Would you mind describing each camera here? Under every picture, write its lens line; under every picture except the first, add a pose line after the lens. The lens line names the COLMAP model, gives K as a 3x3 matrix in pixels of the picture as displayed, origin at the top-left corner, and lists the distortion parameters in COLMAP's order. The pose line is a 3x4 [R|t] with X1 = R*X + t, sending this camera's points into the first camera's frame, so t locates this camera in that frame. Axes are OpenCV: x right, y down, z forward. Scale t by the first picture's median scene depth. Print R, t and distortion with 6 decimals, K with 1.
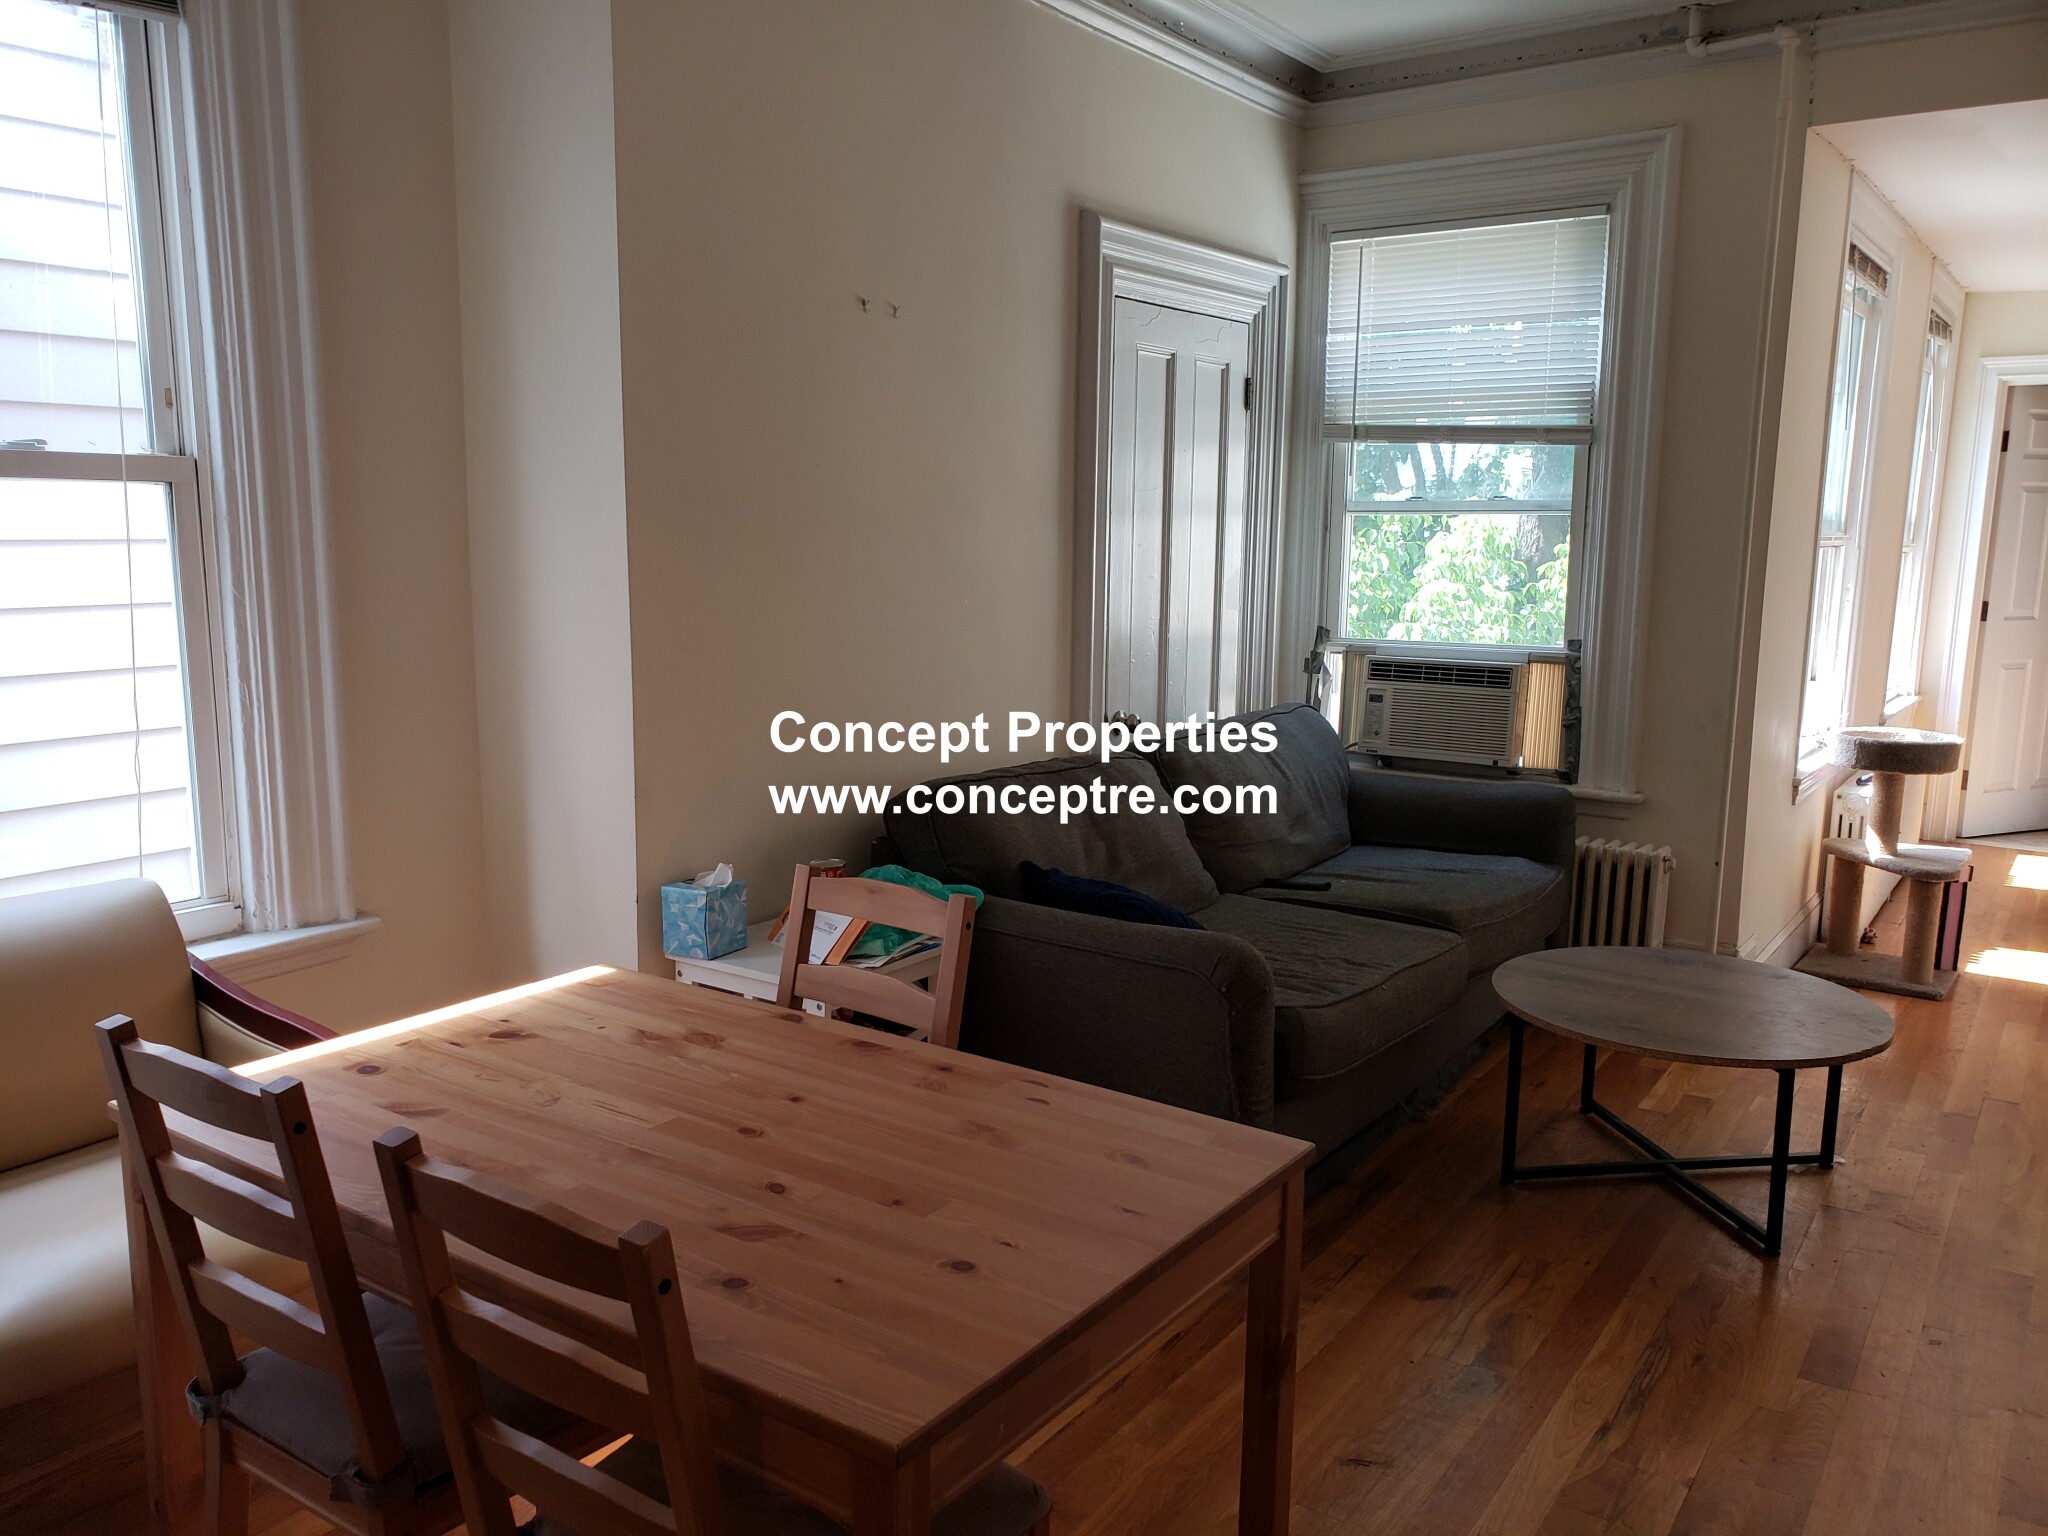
lens RADIAL K [[1616.2, 0, 1024.0], [0, 1616.2, 768.0], [0, 0, 1]] dist [0.036153, 0.008522]
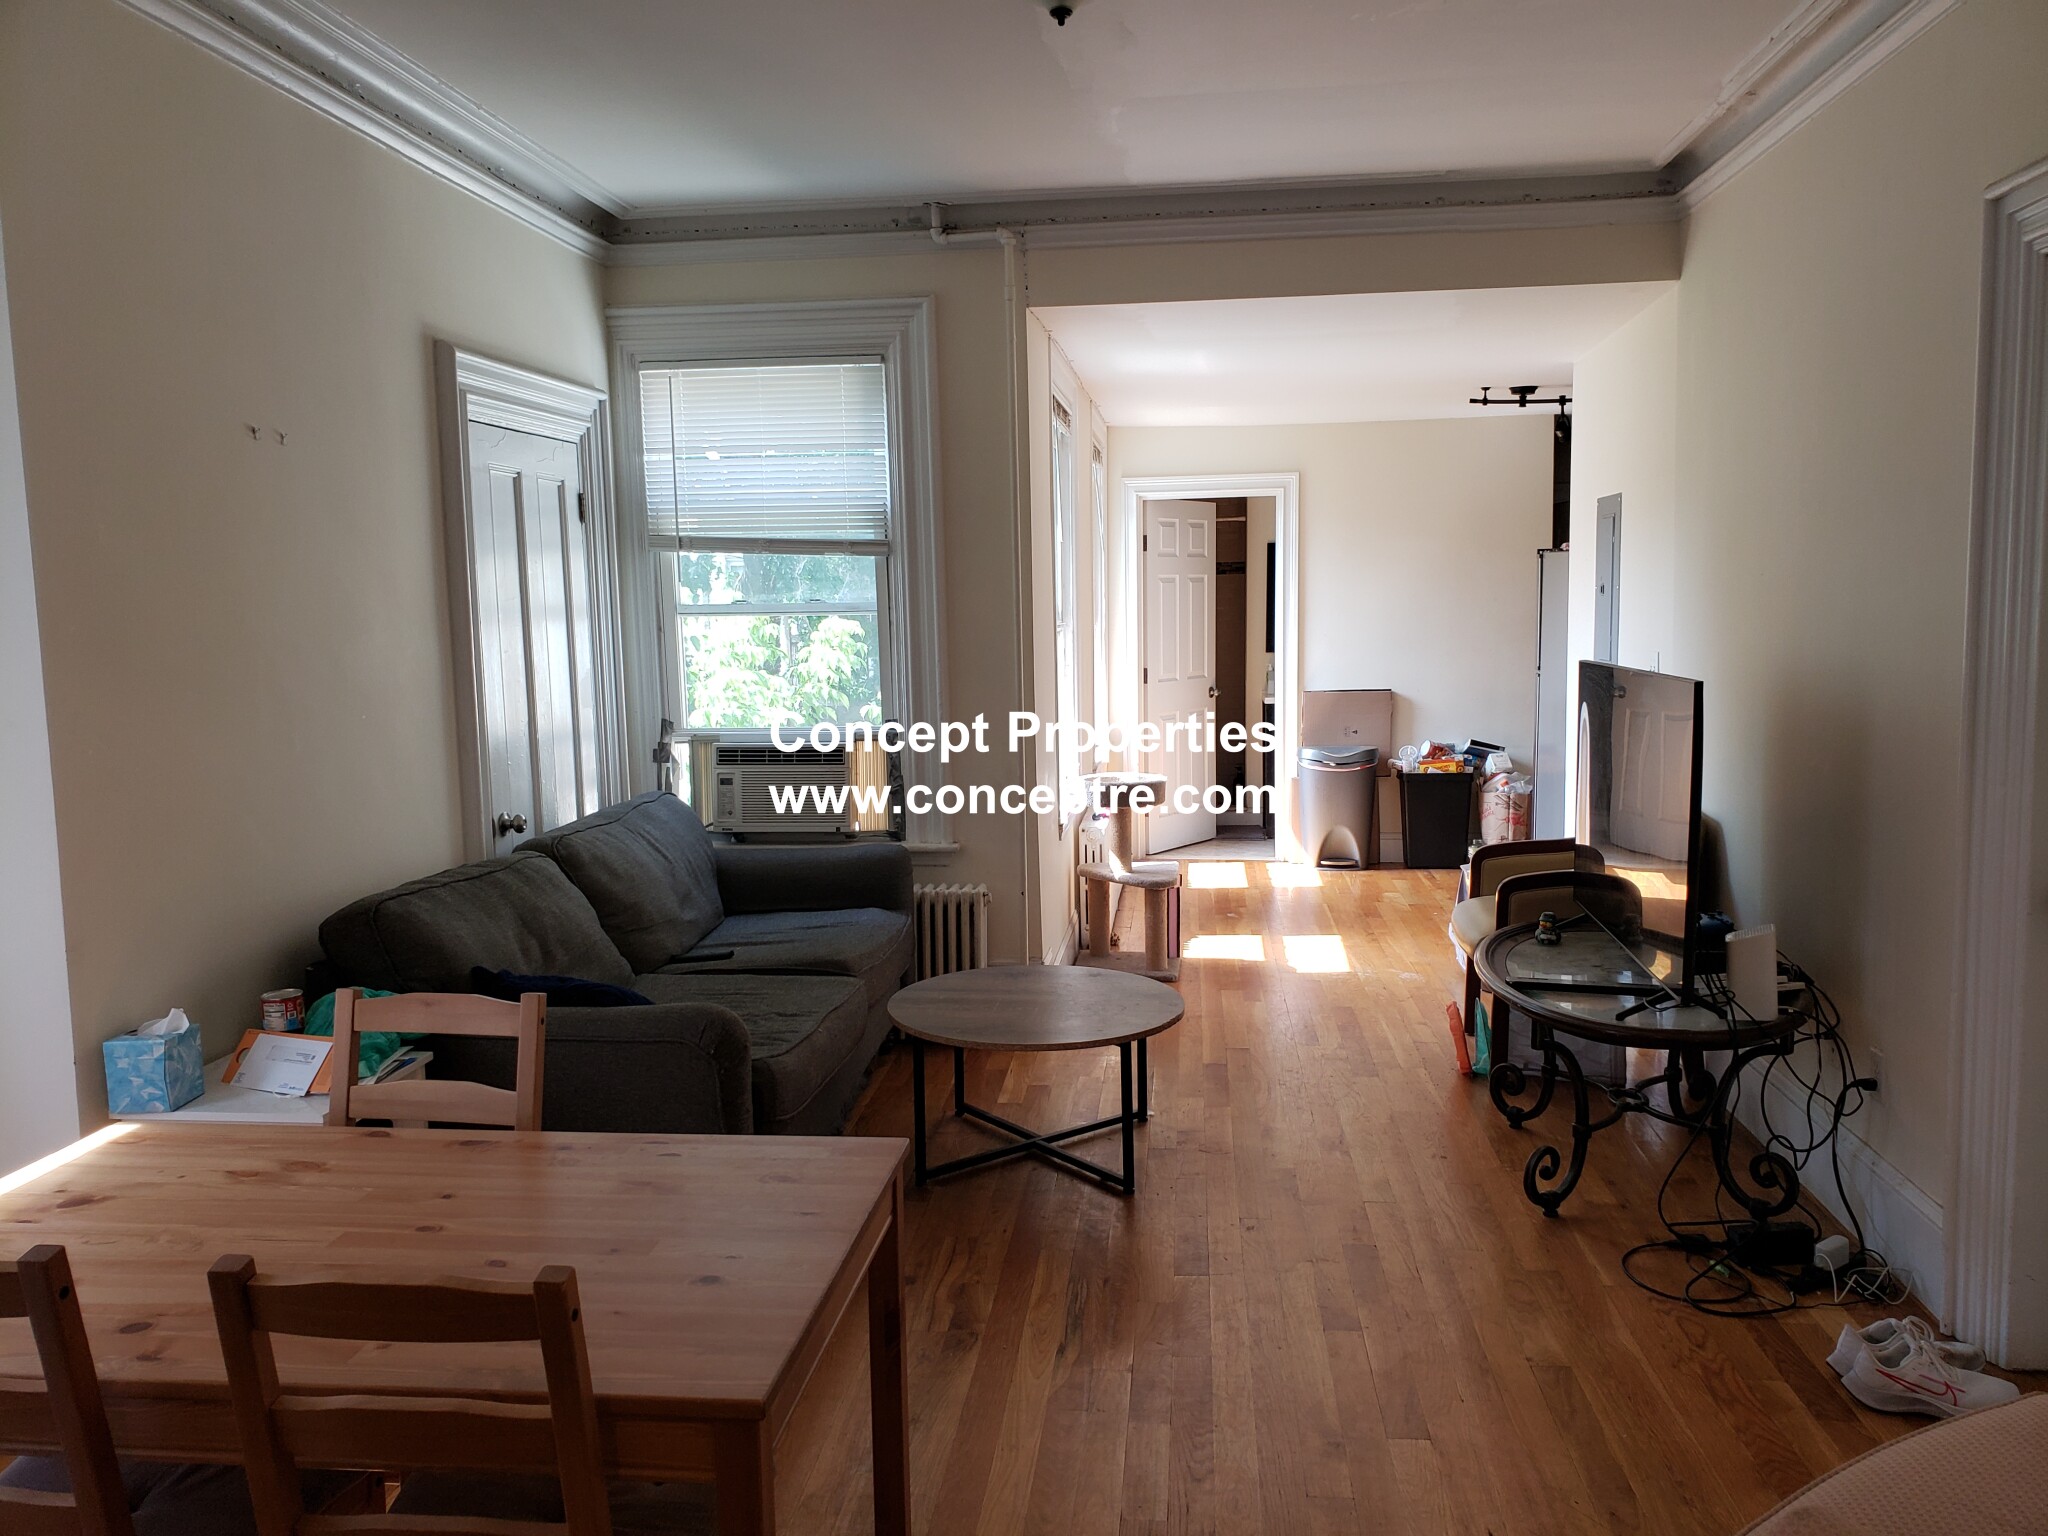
lens RADIAL K [[1596.4, 0, 1028.1], [0, 1596.4, 741.0], [0, 0, 1]] dist [0.162351, -0.295191]
pose [[0.880537, -0.069685, 0.468827, -0.131396], [0.099875, 0.994203, -0.039806, -0.007411], [-0.463335, 0.081874, 0.882393, -0.075611]]
